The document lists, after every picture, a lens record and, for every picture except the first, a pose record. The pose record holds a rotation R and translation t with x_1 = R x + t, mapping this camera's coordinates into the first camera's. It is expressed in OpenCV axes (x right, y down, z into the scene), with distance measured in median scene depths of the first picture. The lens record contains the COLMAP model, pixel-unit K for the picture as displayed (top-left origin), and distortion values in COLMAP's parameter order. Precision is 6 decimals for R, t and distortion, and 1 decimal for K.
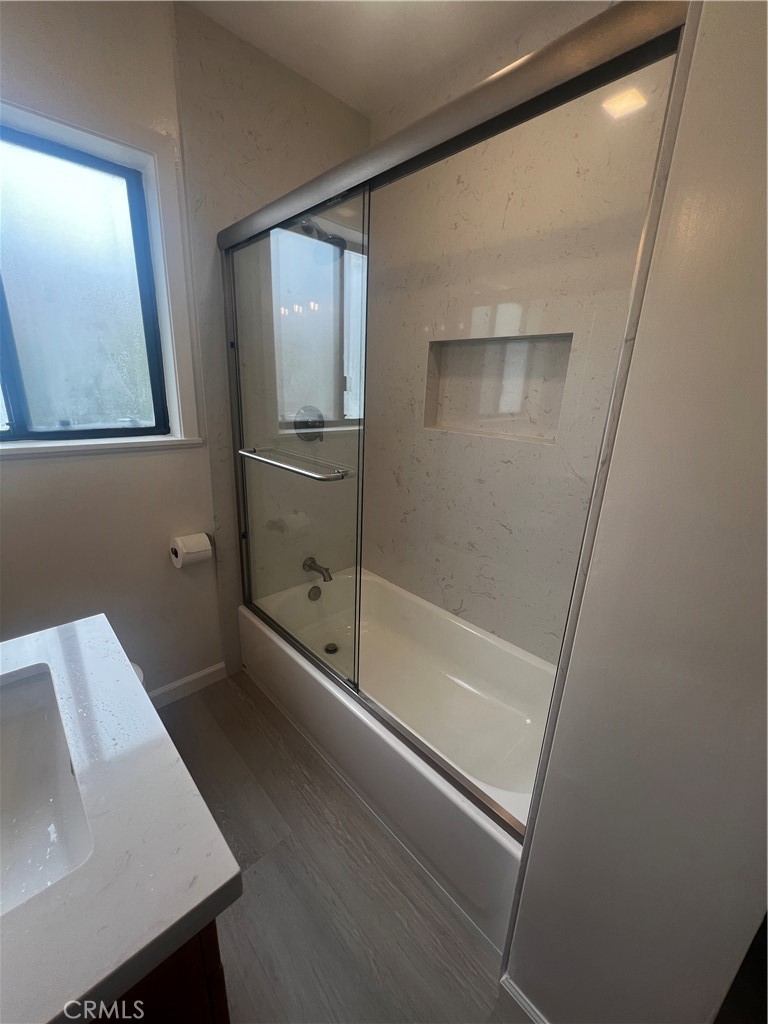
lens RADIAL K [[410.1, 0, 382.4], [0, 410.1, 514.2], [0, 0, 1]] dist [-0.001279, 0.000230]
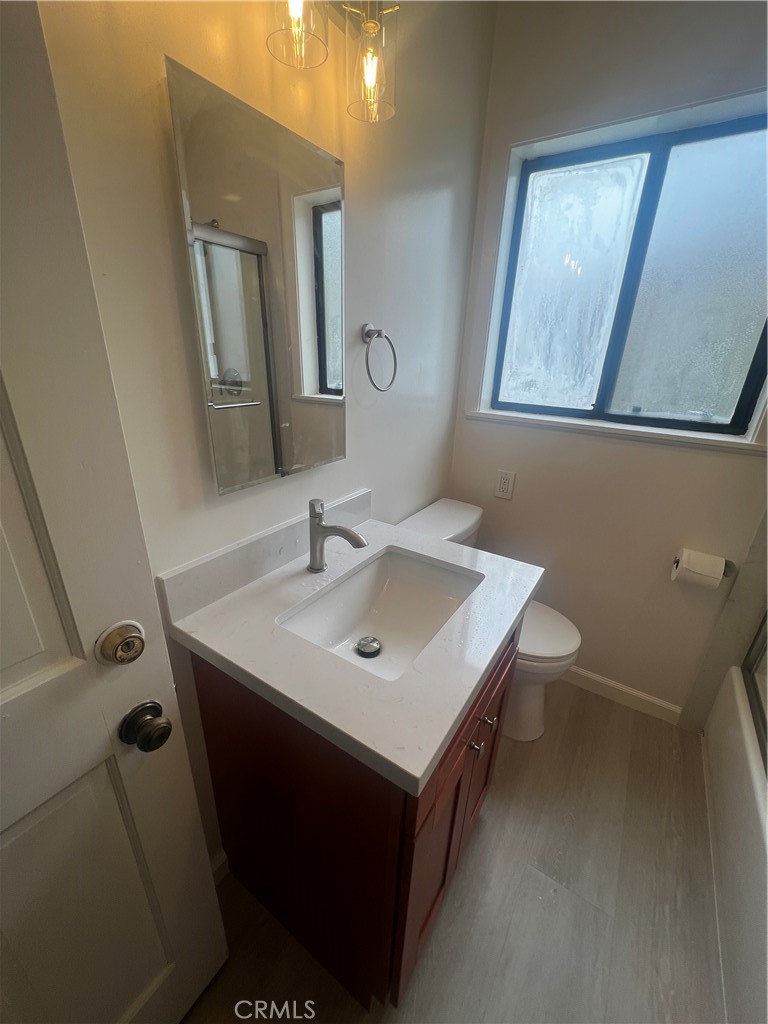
lens RADIAL K [[410.1, 0, 382.4], [0, 410.1, 513.4], [0, 0, 1]] dist [-0.001279, 0.000230]
pose [[0.234067, 0.329594, -0.914648, 0.133818], [-0.313593, 0.916094, 0.249864, -0.028911], [0.920257, 0.228342, 0.317785, 0.098662]]
